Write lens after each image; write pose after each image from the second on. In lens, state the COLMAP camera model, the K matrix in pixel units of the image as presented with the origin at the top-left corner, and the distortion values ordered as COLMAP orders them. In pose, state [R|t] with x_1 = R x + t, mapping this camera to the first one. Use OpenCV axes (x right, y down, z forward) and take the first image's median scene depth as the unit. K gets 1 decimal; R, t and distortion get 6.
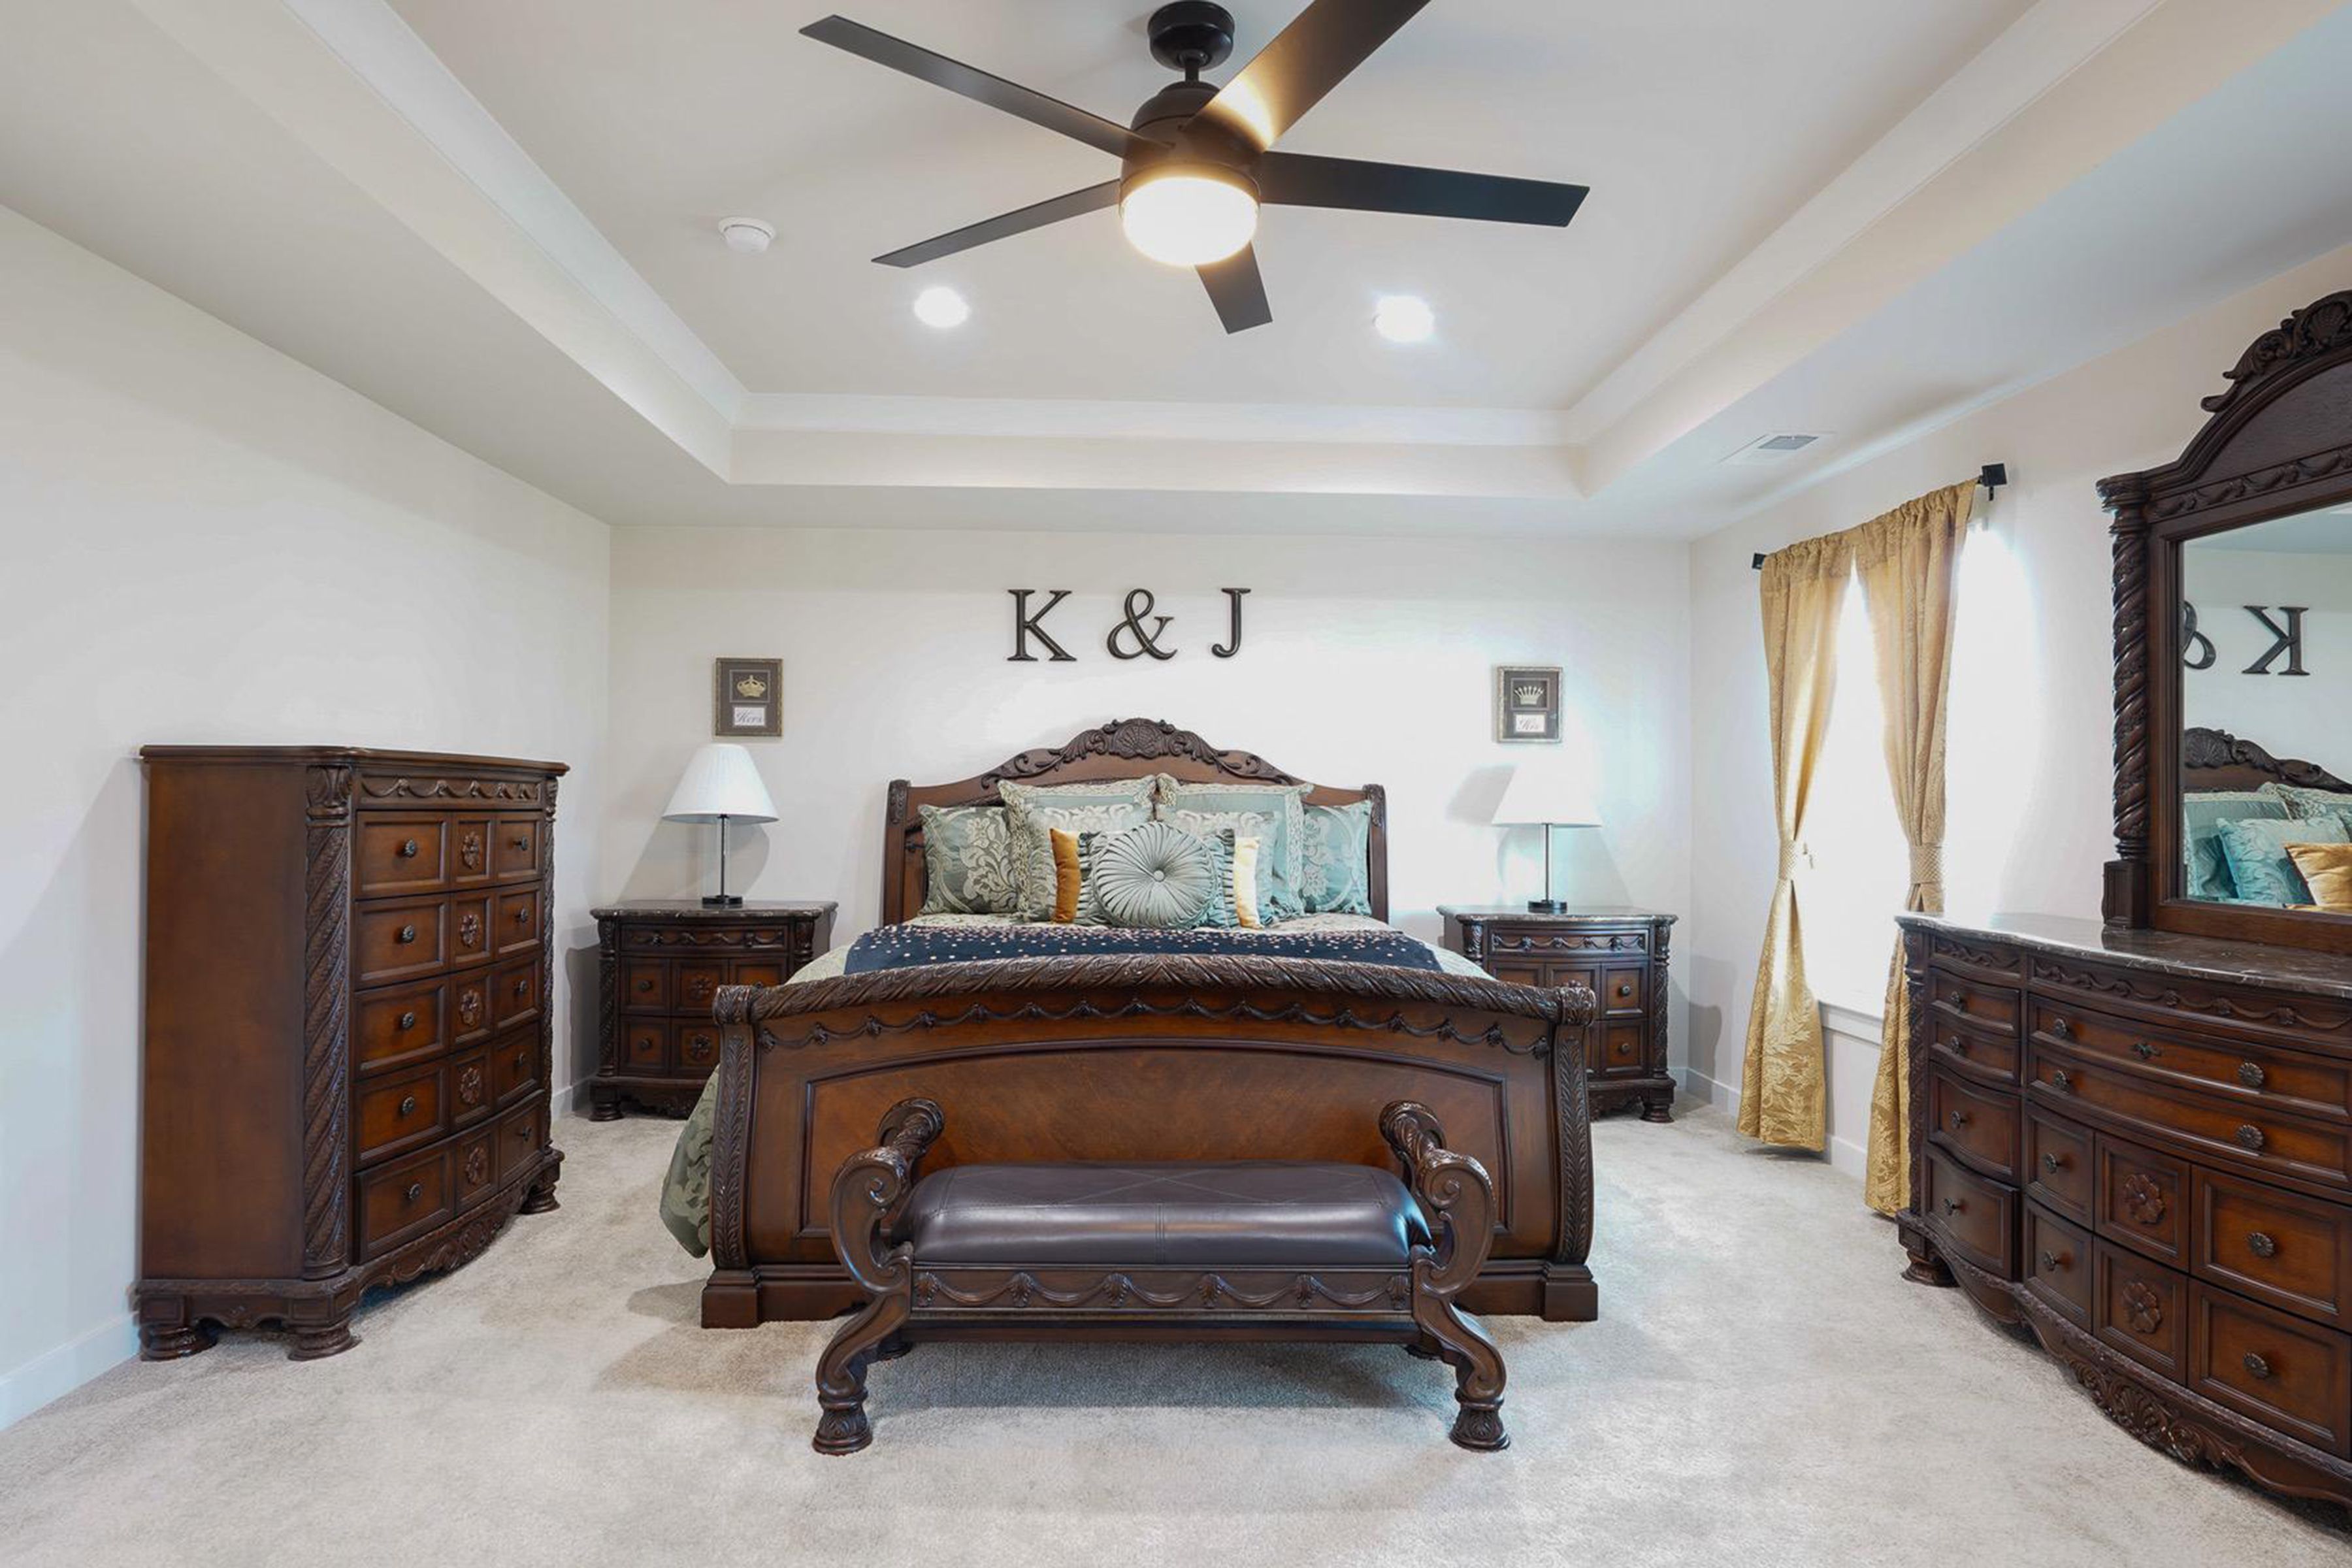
lens RADIAL K [[1232.7, 0, 1176.0], [0, 1232.7, 784.0], [0, 0, 1]] dist [-0.005942, 0.000982]
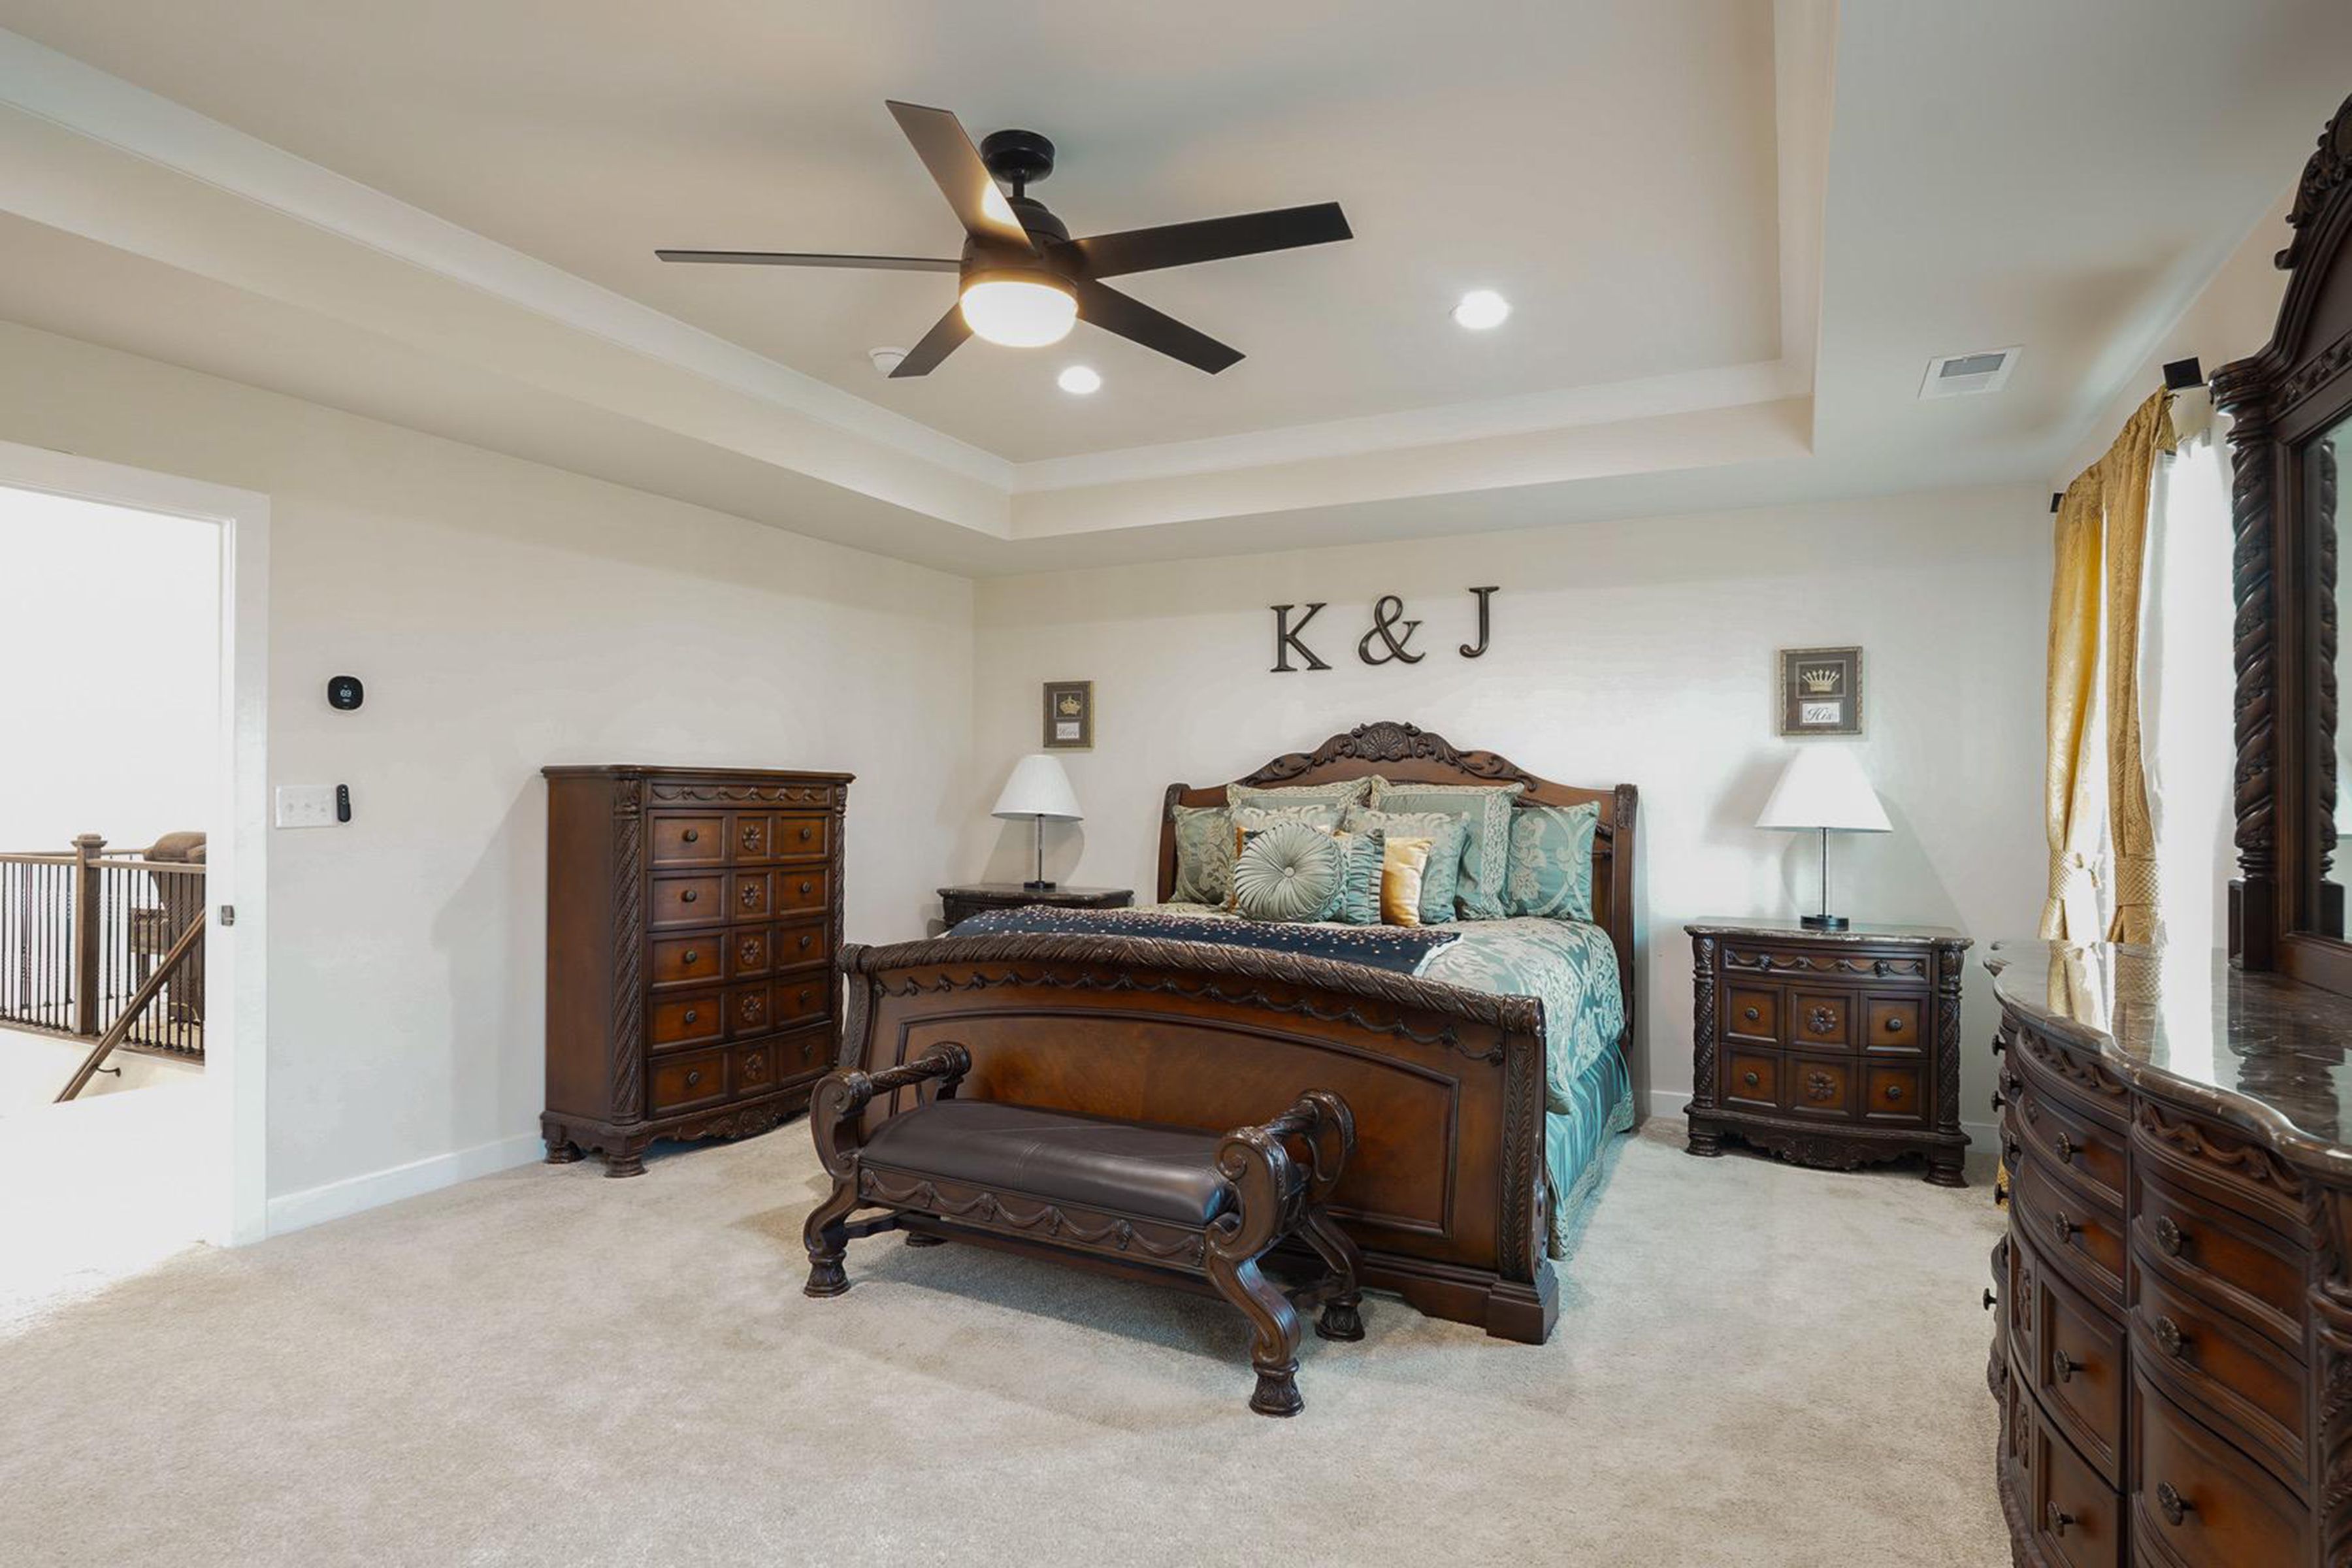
lens RADIAL K [[1232.7, 0, 1176.0], [0, 1232.7, 784.0], [0, 0, 1]] dist [-0.005942, 0.000982]
pose [[0.873882, -0.008275, -0.486067, 0.343659], [0.007189, 0.999966, -0.004099, 0.001808], [0.486085, 0.000088, 0.873912, 0.017548]]
